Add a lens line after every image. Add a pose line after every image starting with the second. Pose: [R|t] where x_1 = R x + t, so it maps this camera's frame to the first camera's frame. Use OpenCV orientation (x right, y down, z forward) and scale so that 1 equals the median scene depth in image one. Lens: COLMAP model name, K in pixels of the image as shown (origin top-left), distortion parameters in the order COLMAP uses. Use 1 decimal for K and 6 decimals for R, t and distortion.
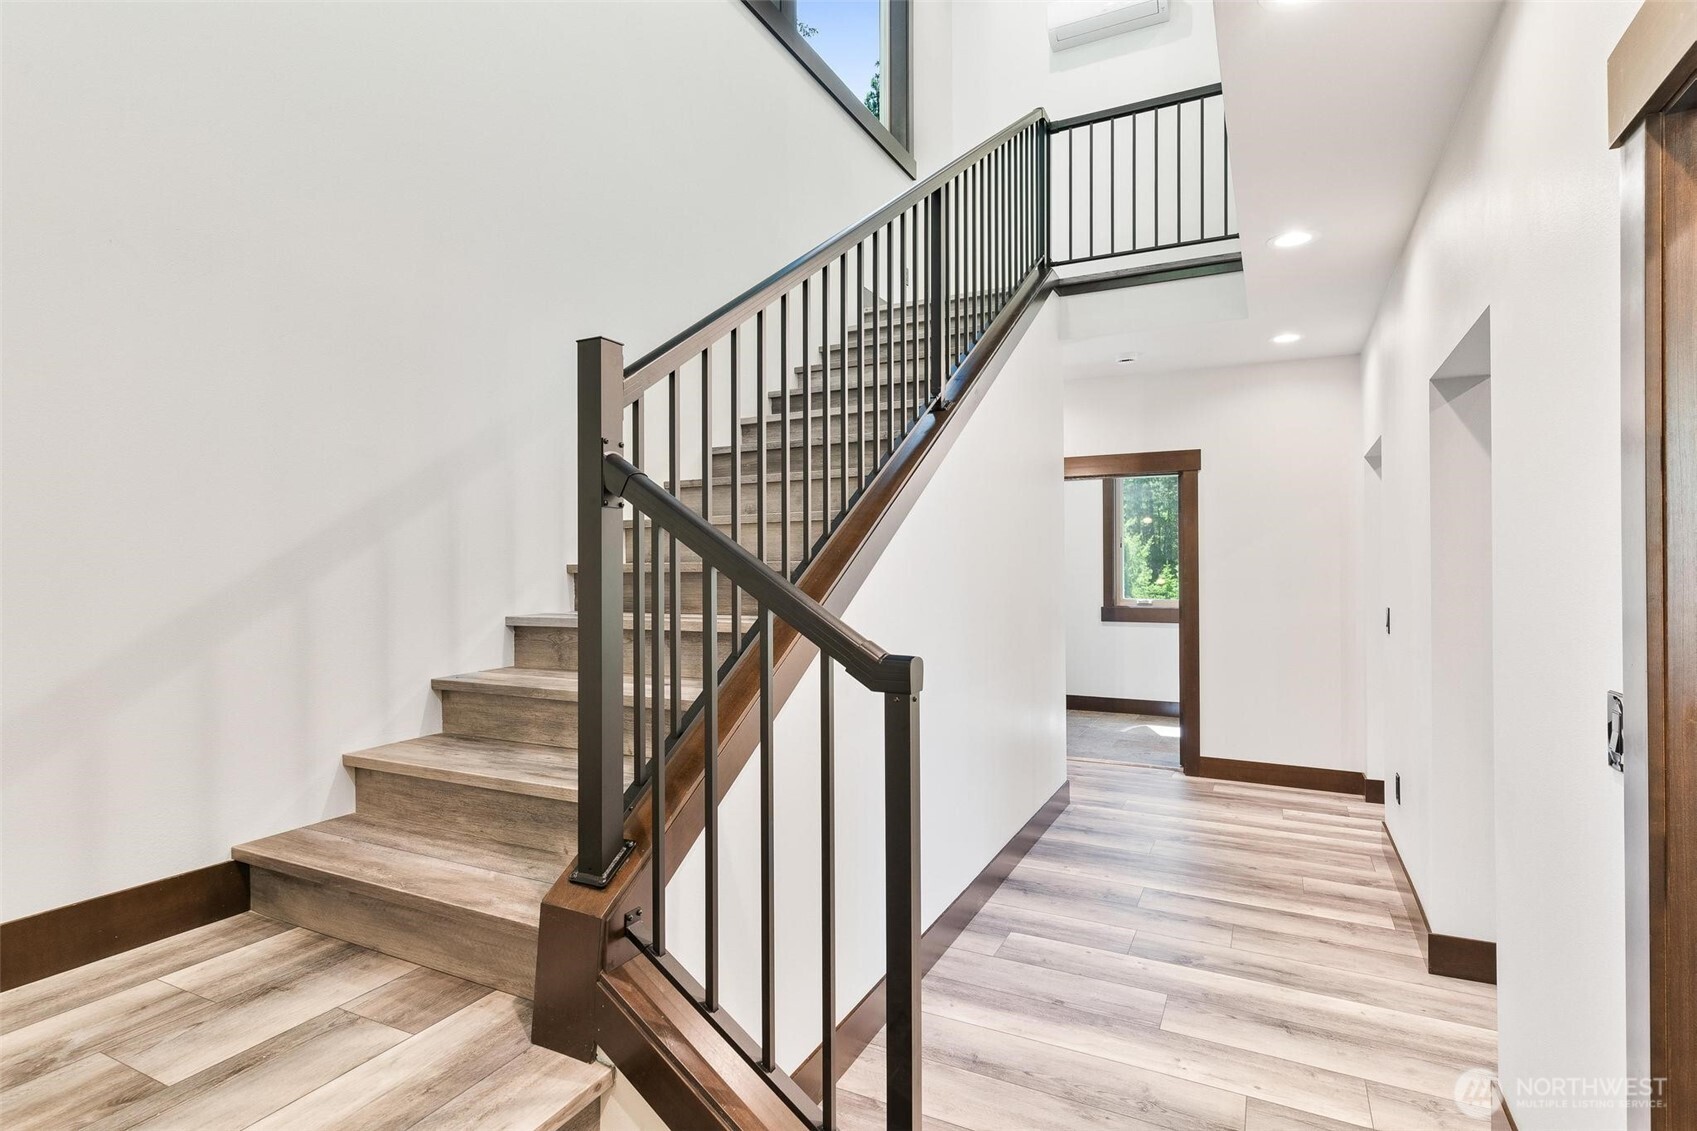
lens RADIAL K [[823.2, 0, 845.8], [0, 823.2, 562.8], [0, 0, 1]] dist [0.018444, -0.004032]
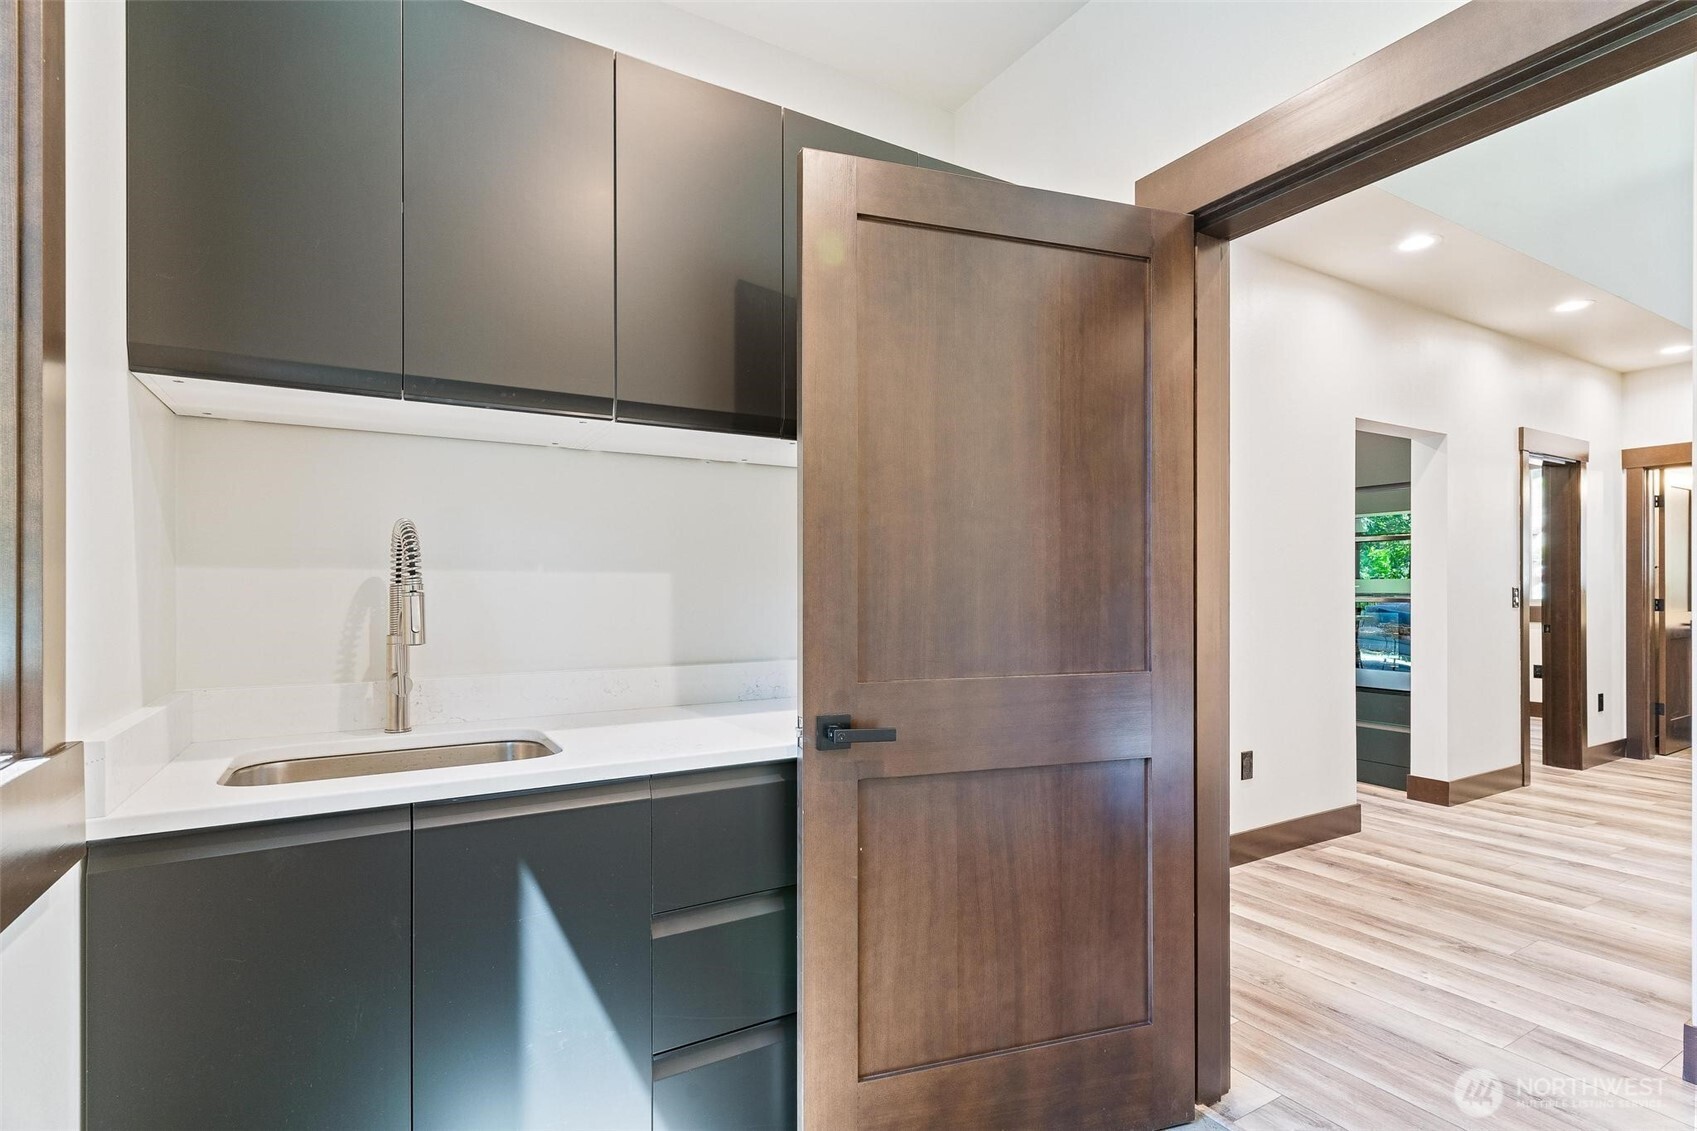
lens RADIAL K [[823.2, 0, 848.5], [0, 823.2, 587.1], [0, 0, 1]] dist [0.018444, -0.004032]
pose [[-0.851161, 0.002356, 0.524900, 0.579013], [-0.001449, 0.999976, -0.006837, 0.059610], [-0.524903, -0.006580, -0.851137, 2.252884]]
